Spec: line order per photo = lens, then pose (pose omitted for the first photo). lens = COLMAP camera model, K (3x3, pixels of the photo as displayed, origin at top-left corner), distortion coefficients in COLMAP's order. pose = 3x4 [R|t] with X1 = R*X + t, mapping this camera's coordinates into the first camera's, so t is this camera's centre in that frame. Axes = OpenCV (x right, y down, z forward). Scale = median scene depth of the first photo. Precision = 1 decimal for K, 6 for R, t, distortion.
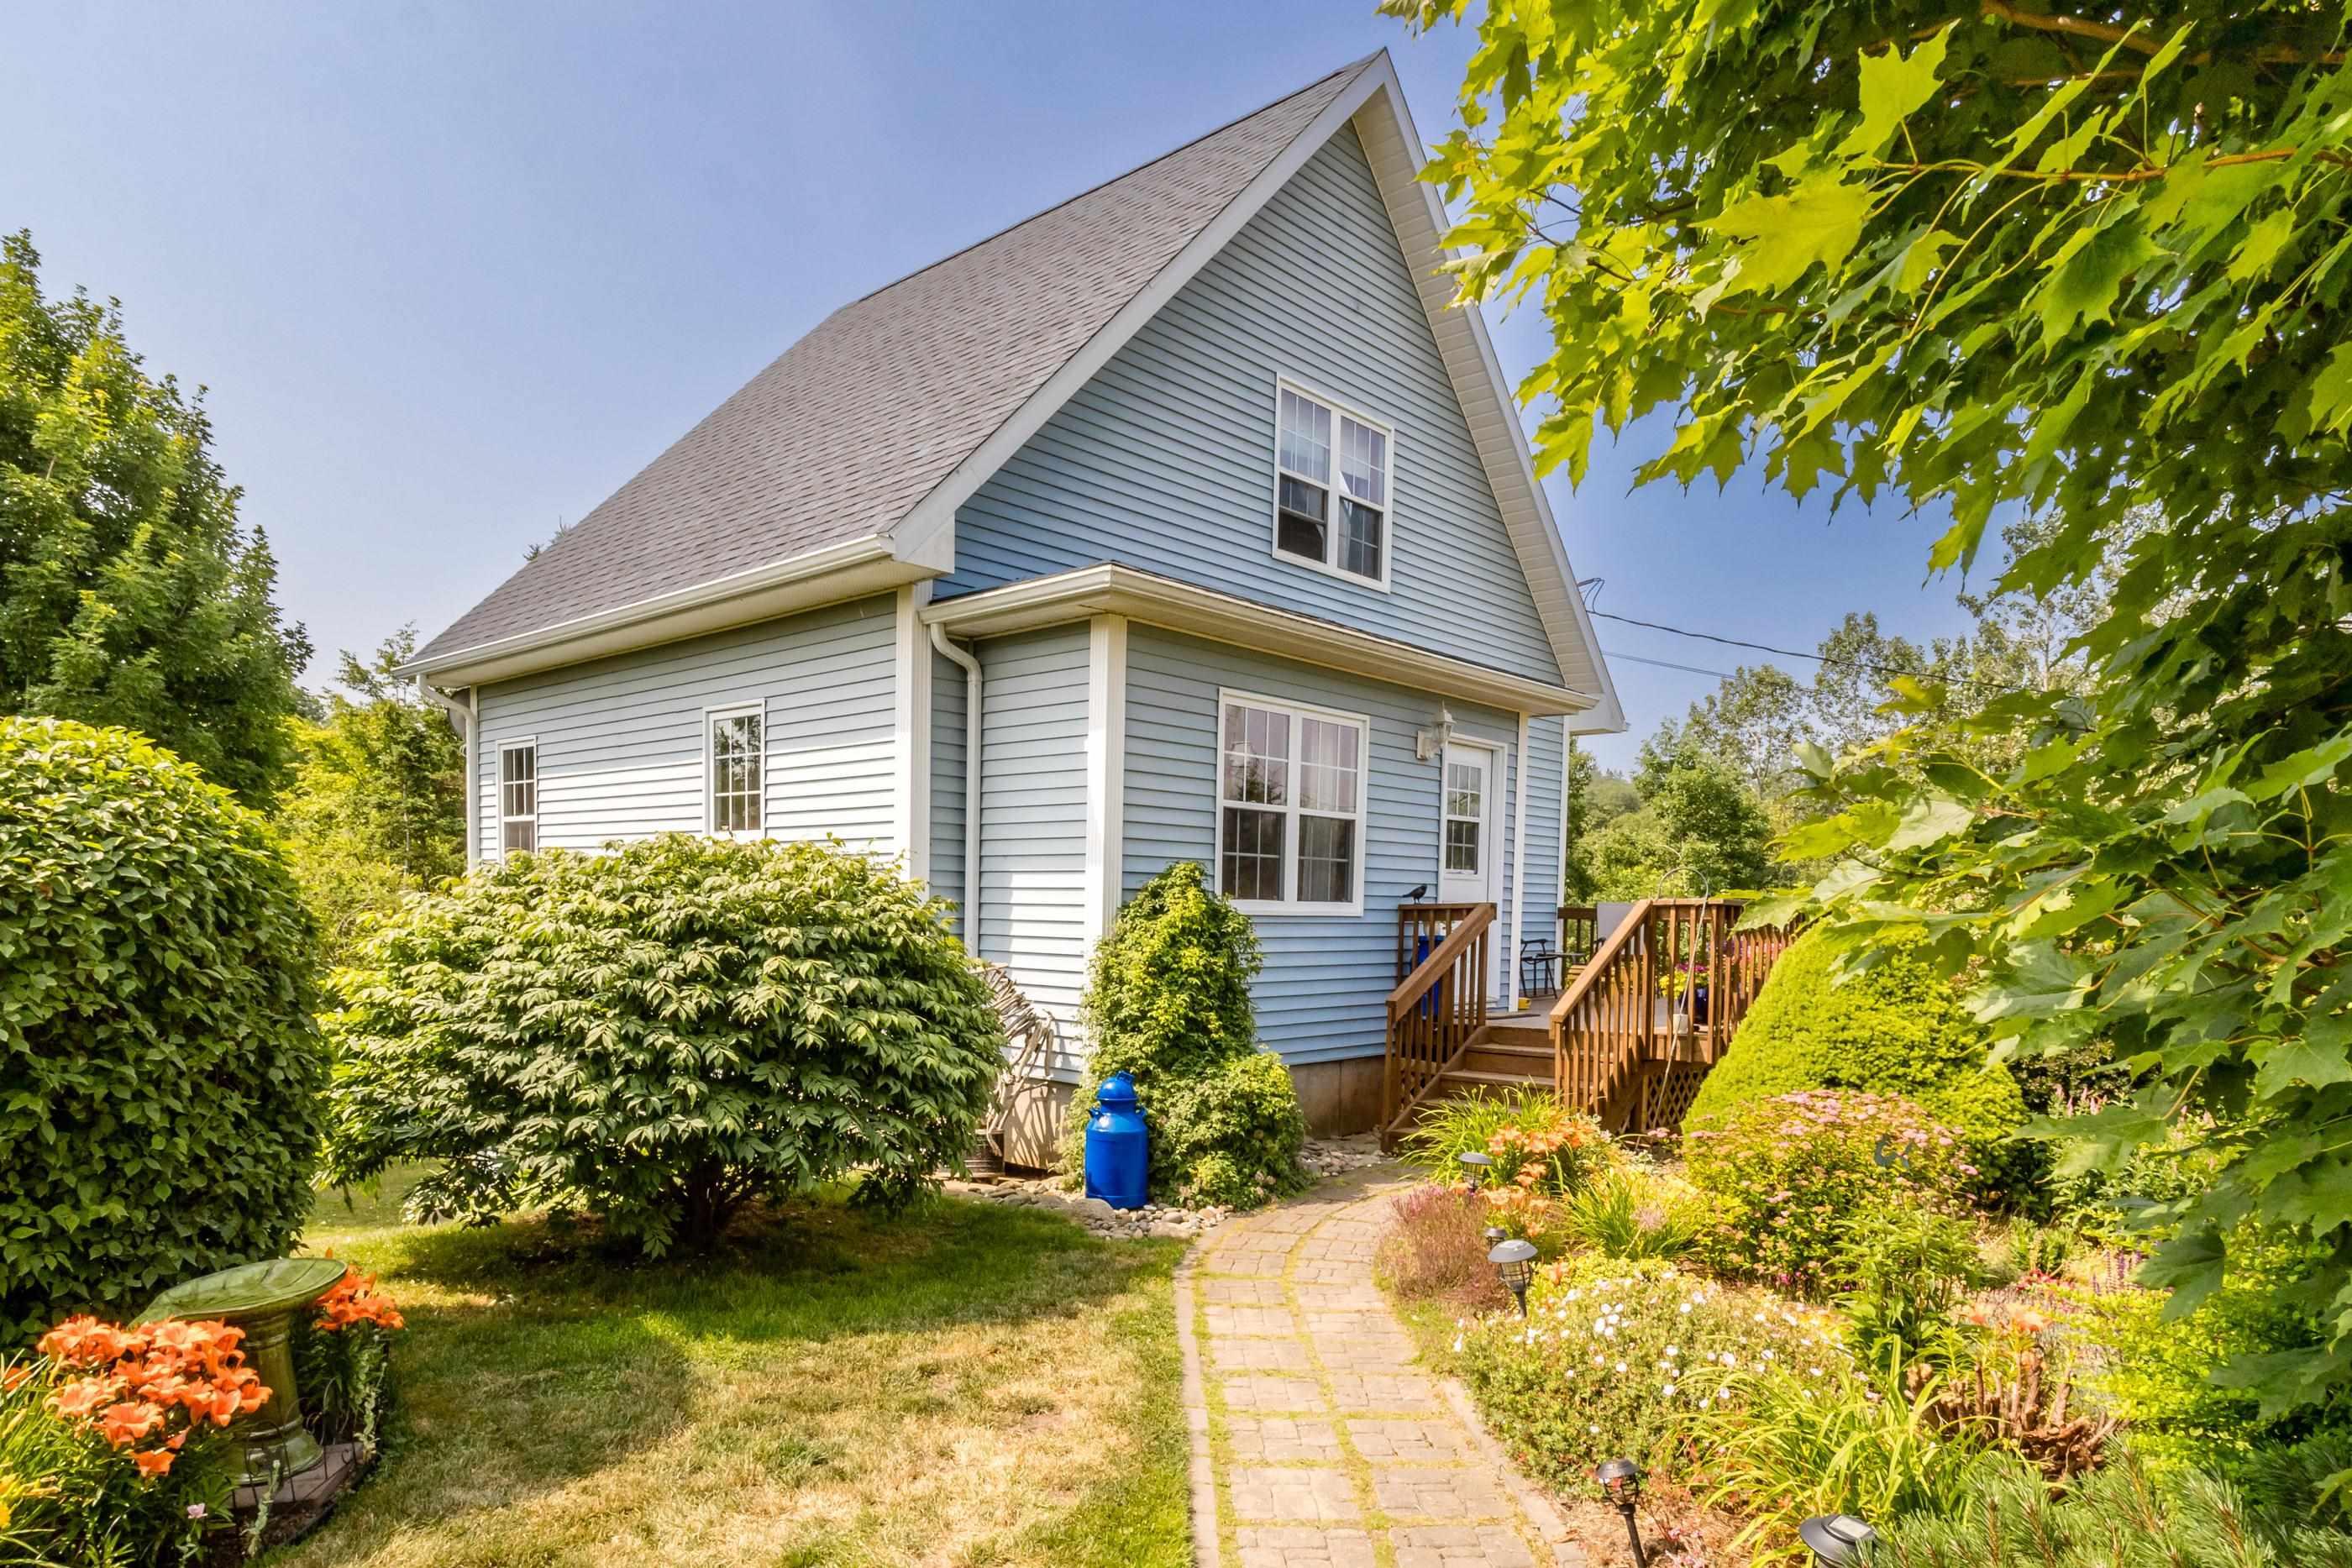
lens RADIAL K [[1397.7, 0, 1179.4], [0, 1397.7, 1004.9], [0, 0, 1]] dist [0.001399, 0.002059]
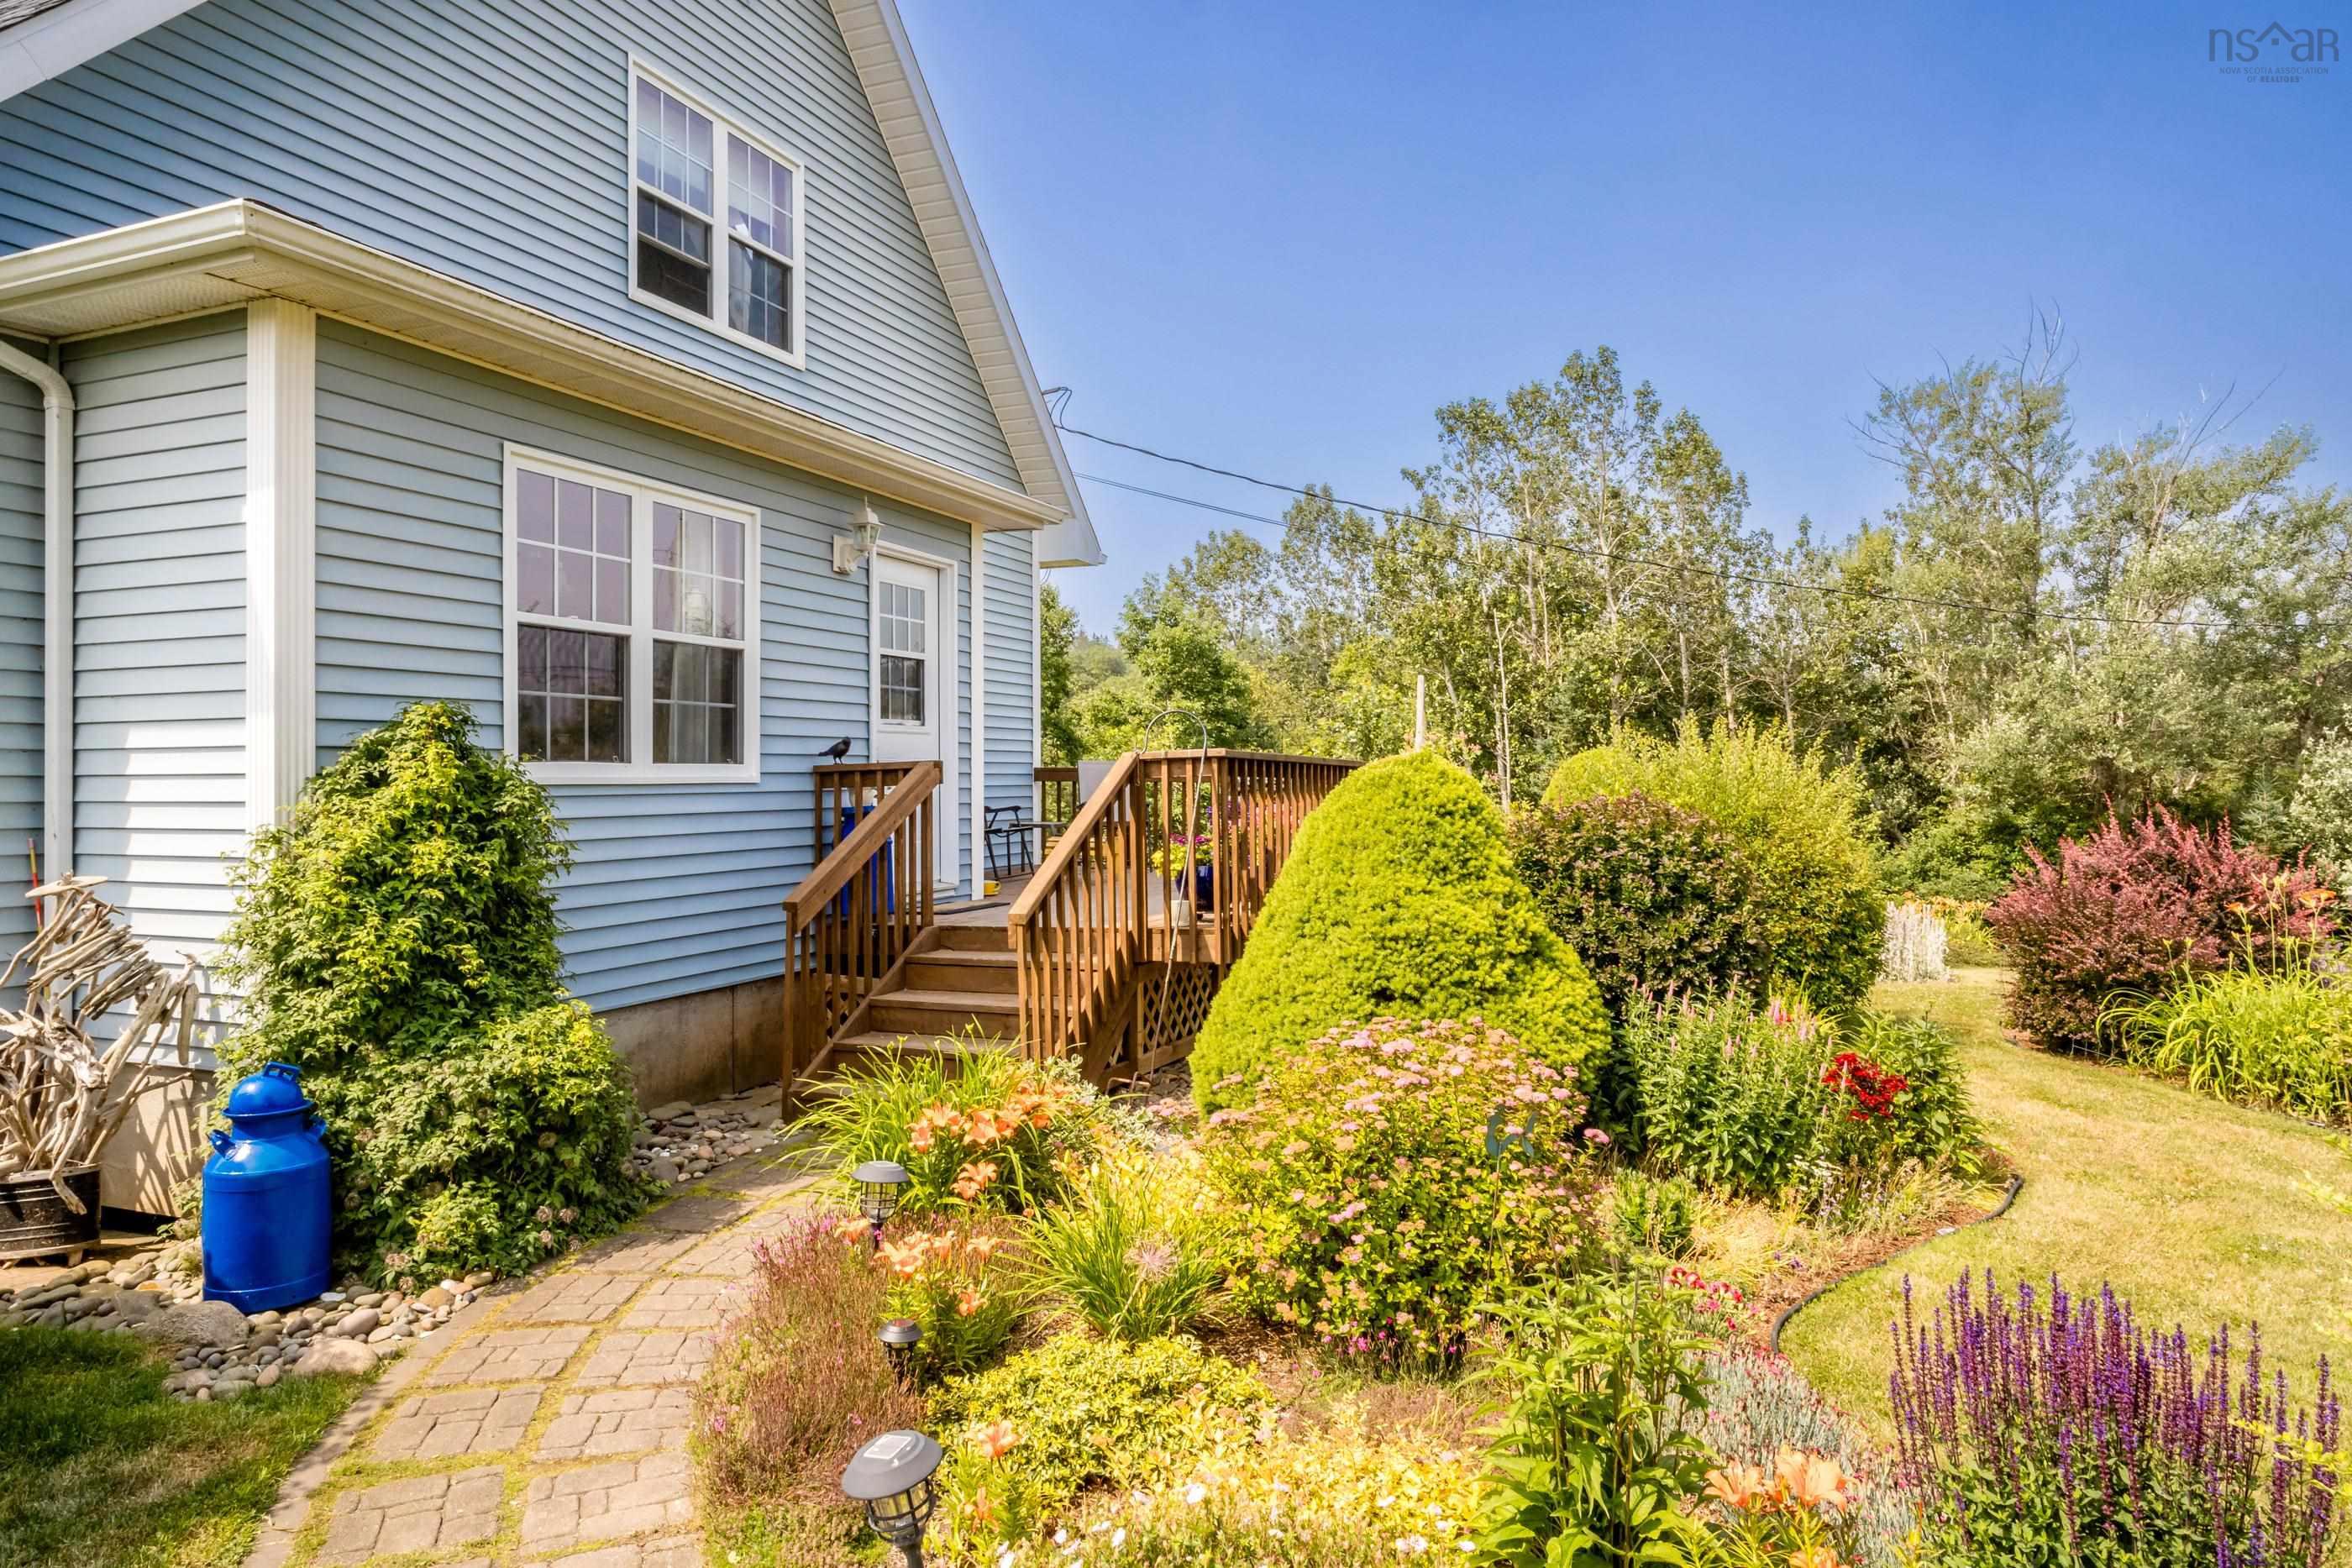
lens RADIAL K [[1448.1, 0, 1179.8], [0, 1448.1, 814.7], [0, 0, 1]] dist [-0.118008, 0.000129]
pose [[0.938668, -0.029287, 0.343575, 0.103458], [0.043417, 0.998495, -0.033506, -0.016445], [-0.342077, 0.046368, 0.938527, 0.300171]]
